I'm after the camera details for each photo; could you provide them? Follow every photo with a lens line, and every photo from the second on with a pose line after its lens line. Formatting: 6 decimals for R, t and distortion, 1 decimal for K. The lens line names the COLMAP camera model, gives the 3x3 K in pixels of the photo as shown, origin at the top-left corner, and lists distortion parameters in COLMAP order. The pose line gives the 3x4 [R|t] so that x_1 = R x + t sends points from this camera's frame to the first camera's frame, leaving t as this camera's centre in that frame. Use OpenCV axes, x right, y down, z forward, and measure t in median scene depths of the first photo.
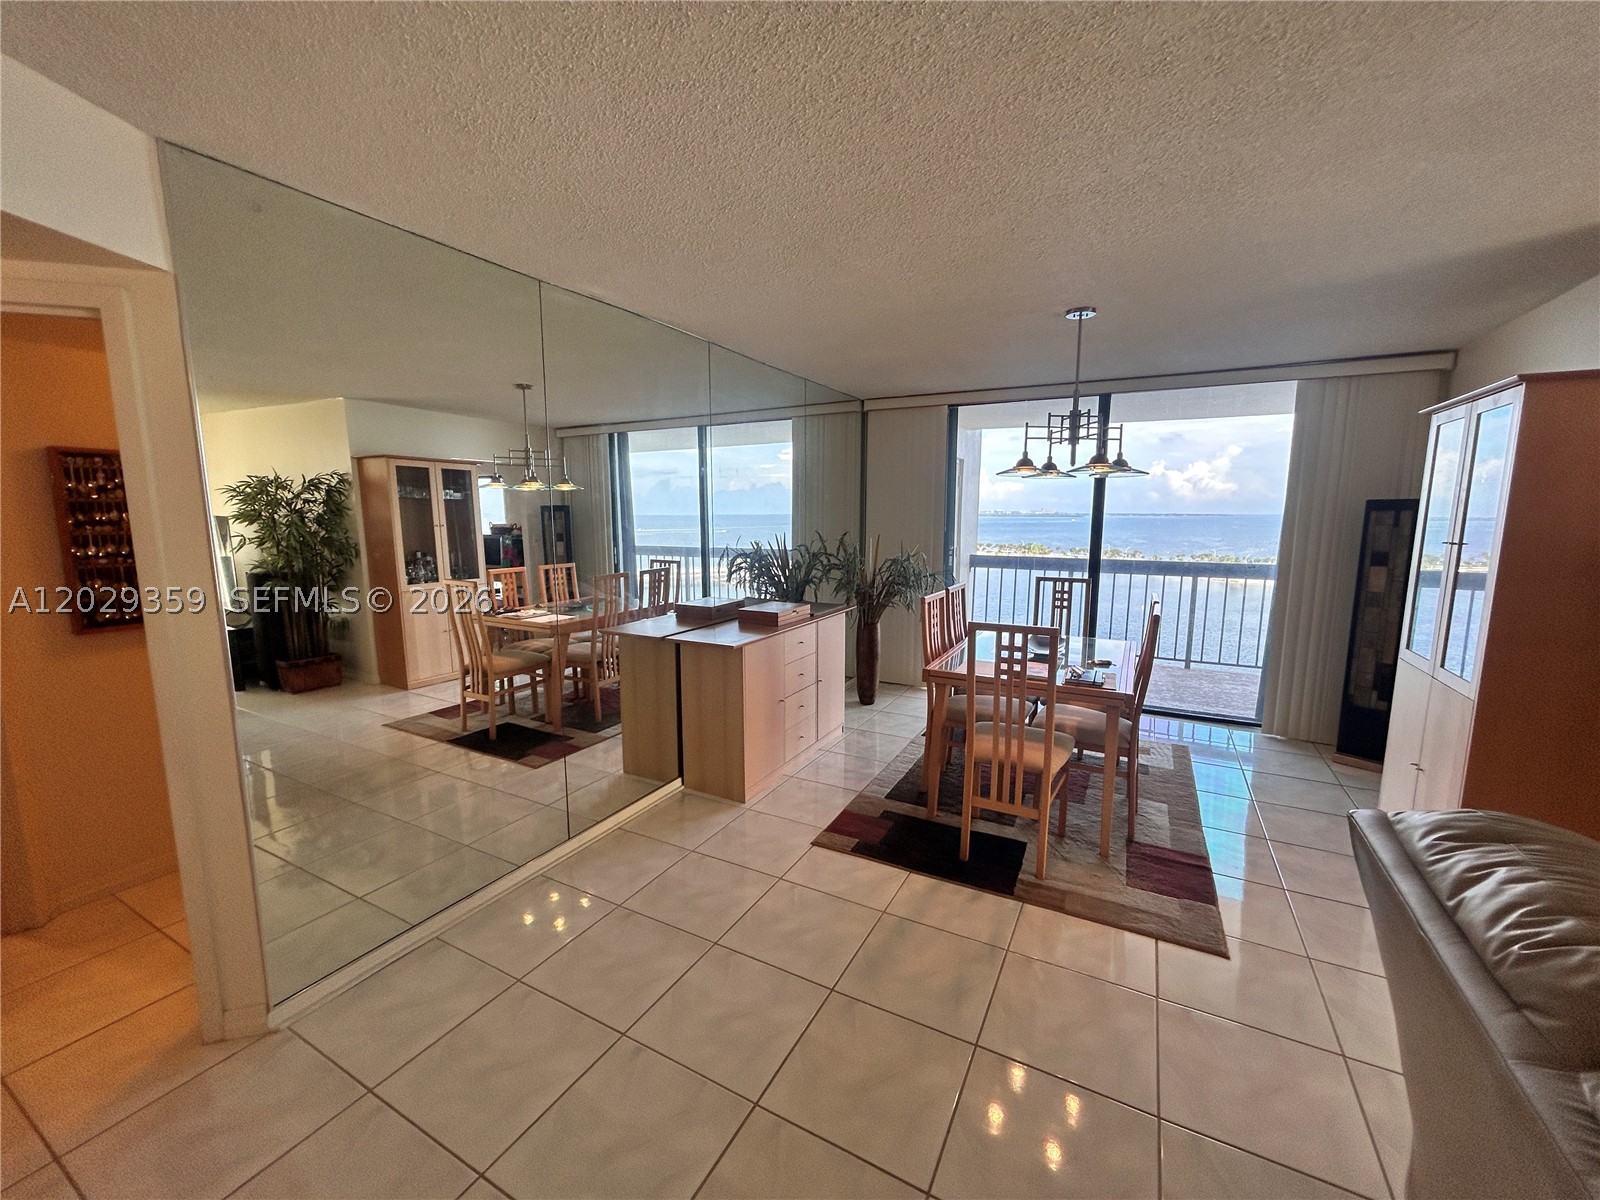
lens RADIAL K [[645.2, 0, 800.0], [0, 645.2, 600.0], [0, 0, 1]] dist [-0.002101, 0.000649]
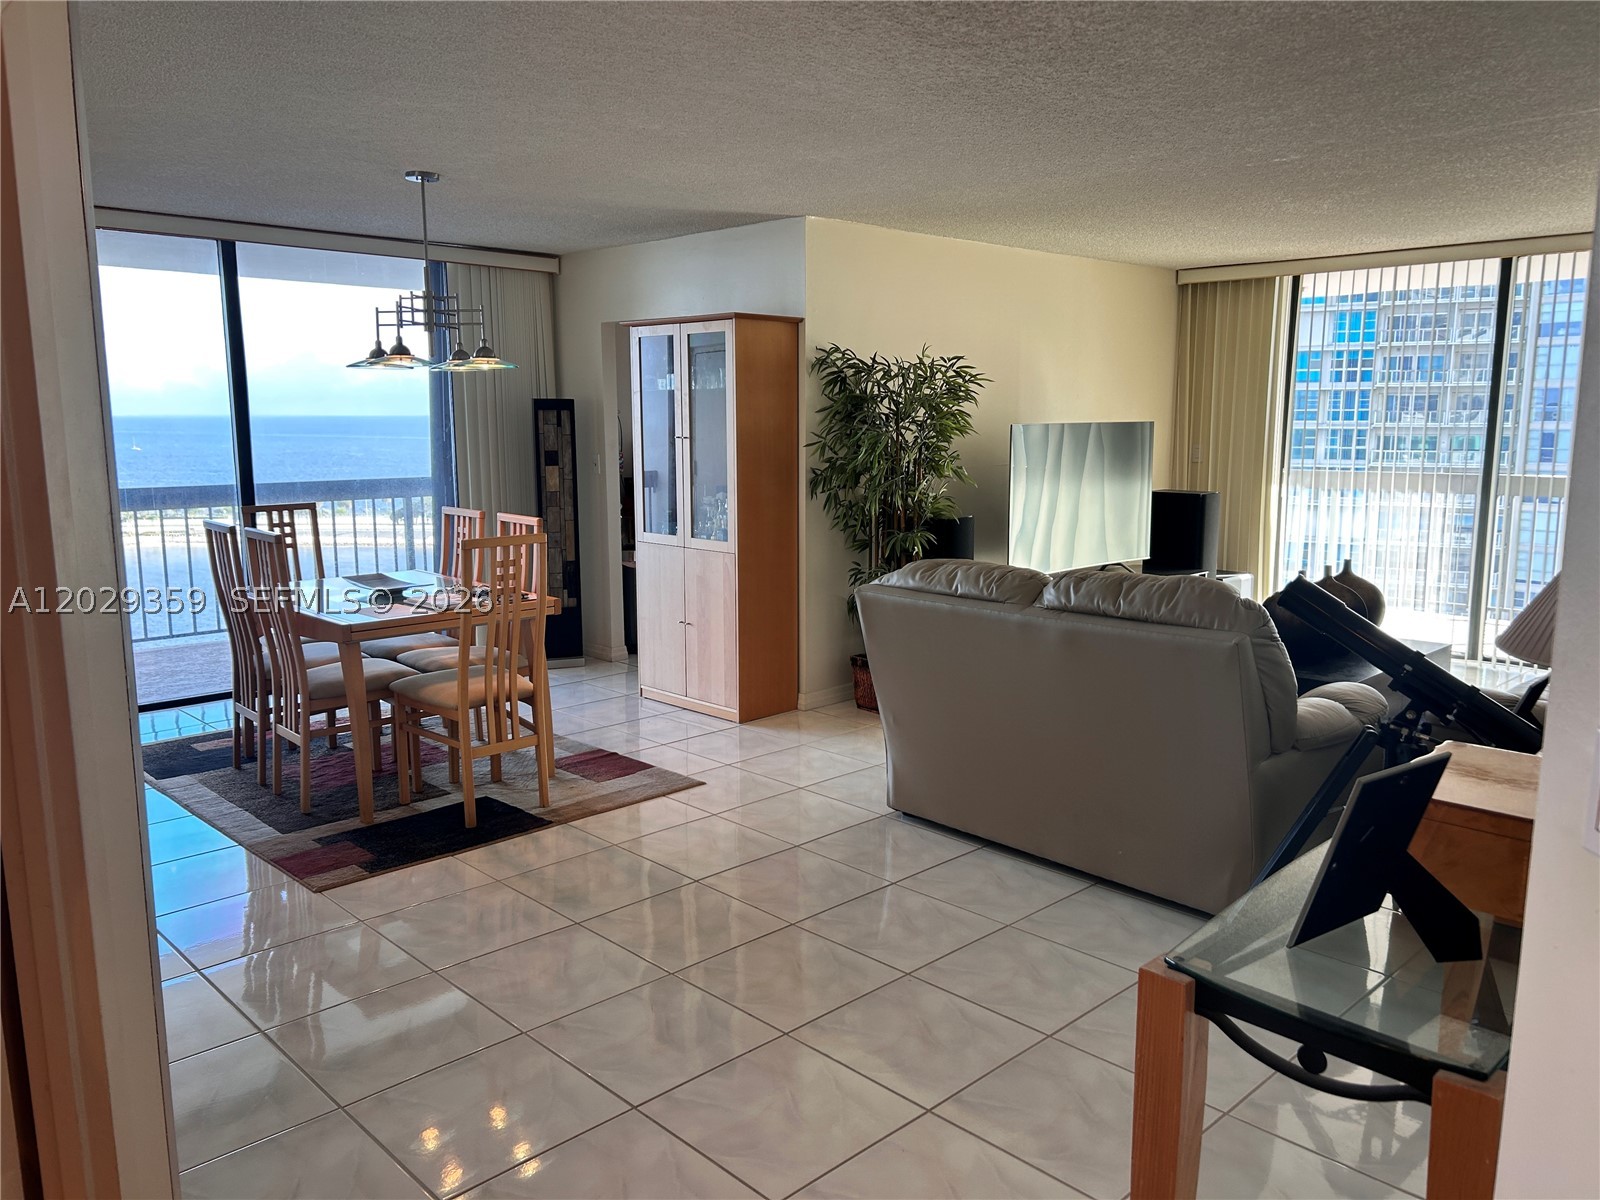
lens RADIAL K [[1196.7, 0, 800.7], [0, 1196.7, 610.9], [0, 0, 1]] dist [0.051645, -0.069814]
pose [[0.298697, -0.158103, 0.941161, -0.802156], [0.132991, 0.983455, 0.123001, -0.007607], [-0.945036, 0.088426, 0.314782, 0.059611]]
